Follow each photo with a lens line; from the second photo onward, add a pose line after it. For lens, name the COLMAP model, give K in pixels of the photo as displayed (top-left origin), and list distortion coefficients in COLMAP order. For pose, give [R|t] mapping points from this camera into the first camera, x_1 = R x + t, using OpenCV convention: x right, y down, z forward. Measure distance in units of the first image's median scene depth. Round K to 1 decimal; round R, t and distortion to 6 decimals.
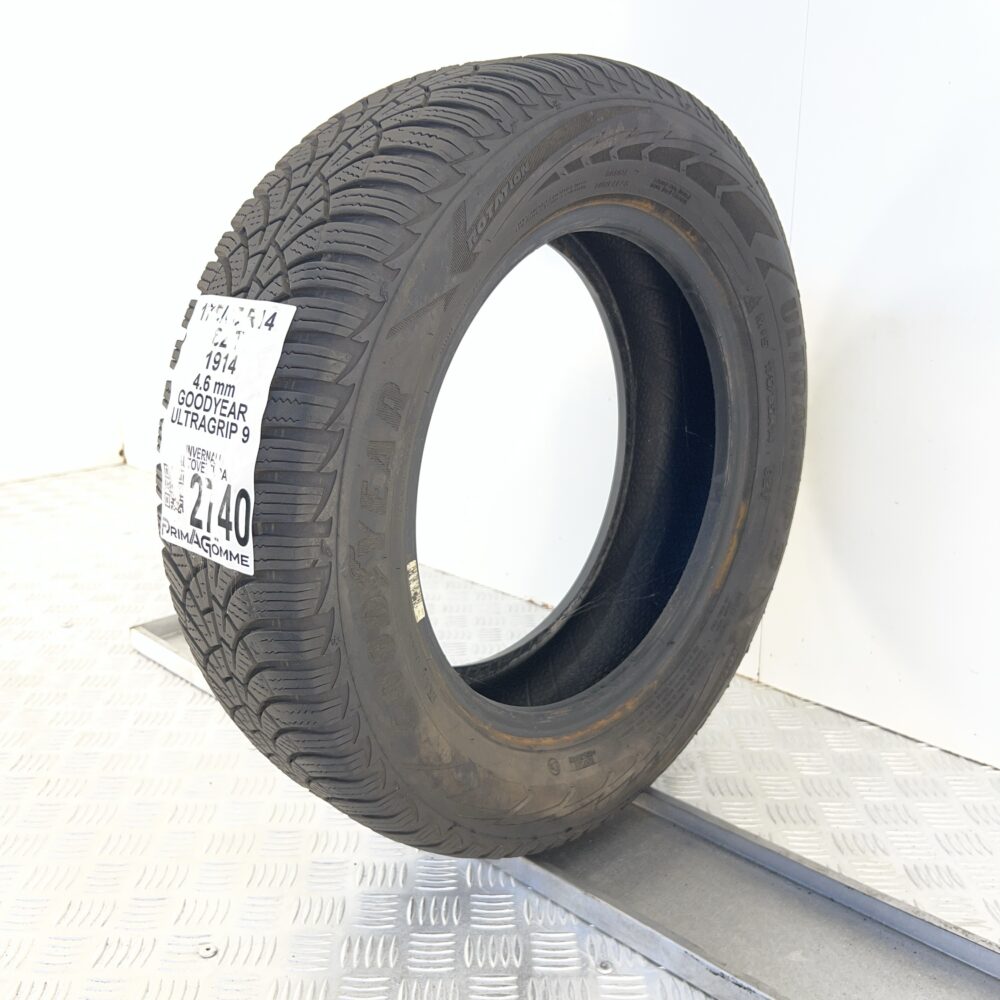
lens RADIAL K [[973.8, 0, 500.0], [0, 973.8, 500.0], [0, 0, 1]] dist [0.104778, -0.012115]
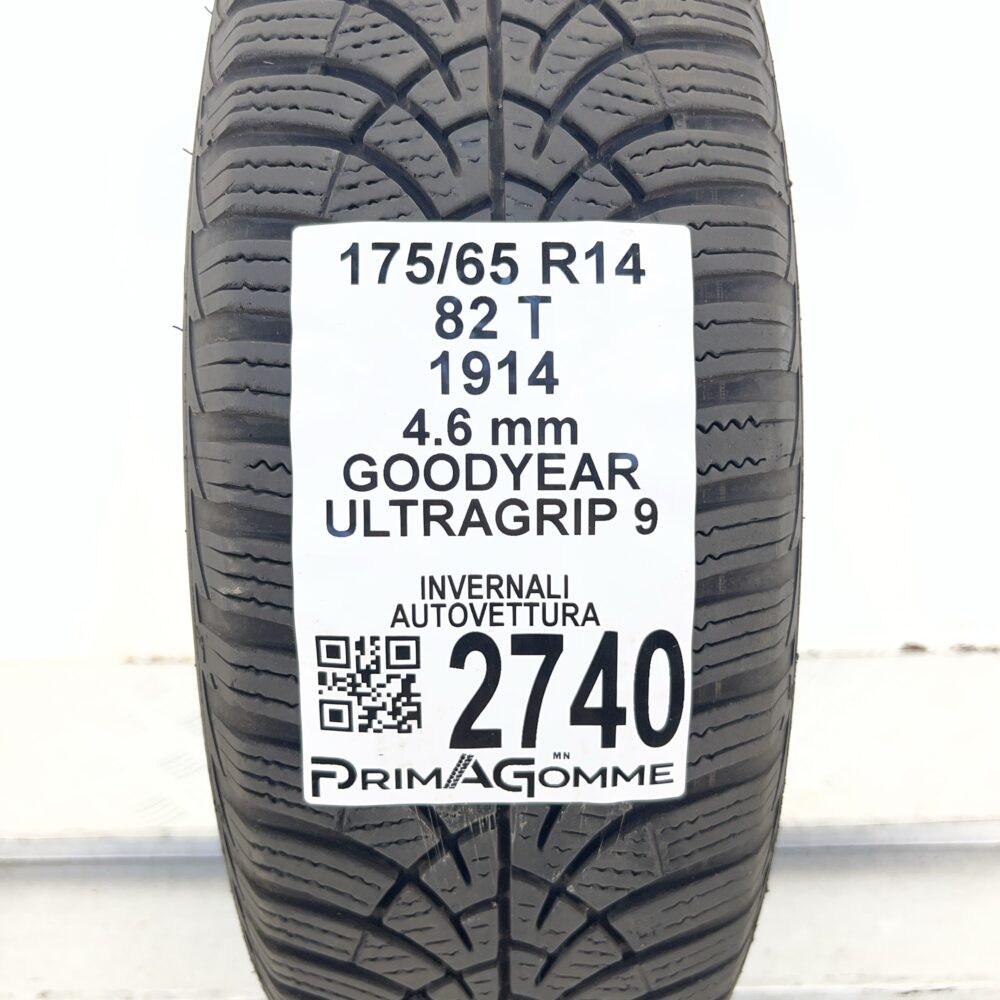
lens RADIAL K [[973.8, 0, 500.0], [0, 973.8, 500.0], [0, 0, 1]] dist [0.104778, -0.012115]
pose [[0.707851, -0.242212, 0.663536, -0.586523], [0.198630, 0.969721, 0.142084, -0.146879], [-0.677859, 0.031224, 0.734529, 0.683141]]
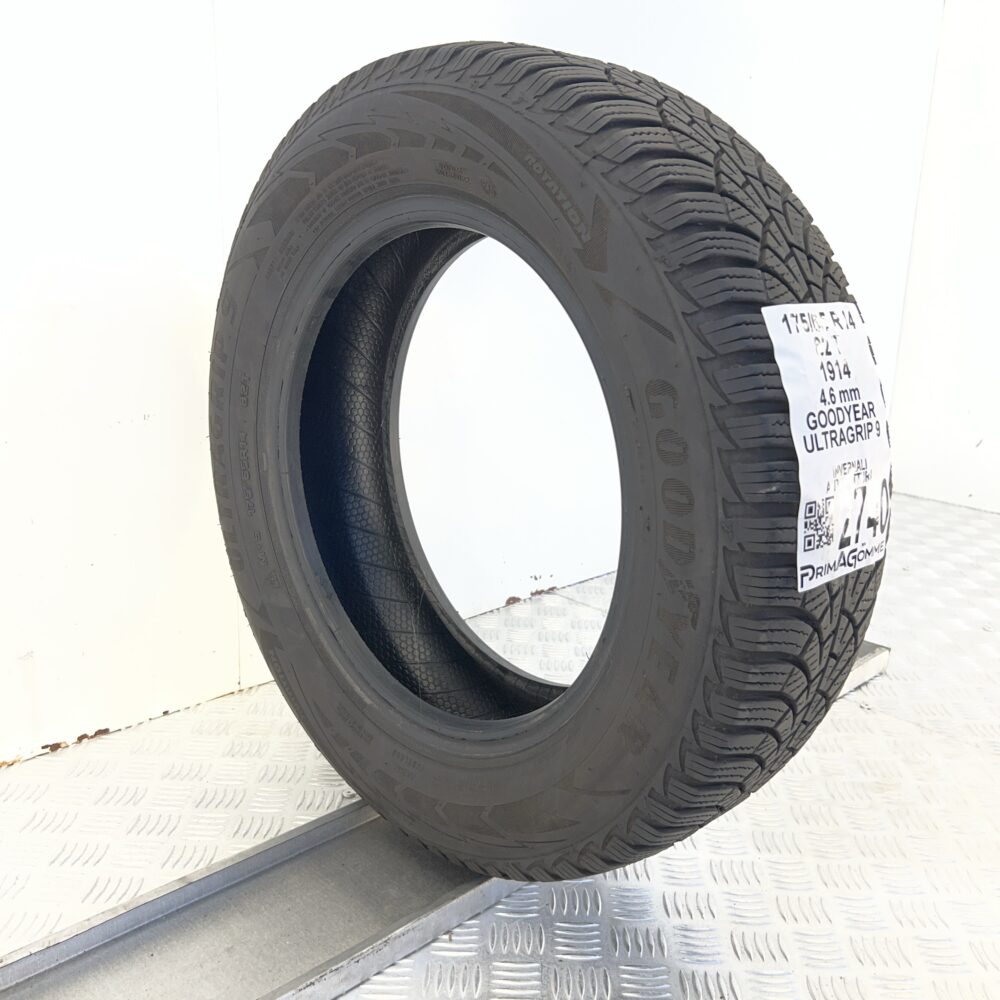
lens RADIAL K [[973.8, 0, 500.0], [0, 973.8, 500.0], [0, 0, 1]] dist [0.104778, -0.012115]
pose [[0.029113, -0.255558, 0.966355, -1.258829], [0.239884, 0.940299, 0.241440, -0.332867], [-0.970365, 0.224784, 0.088679, 1.264672]]
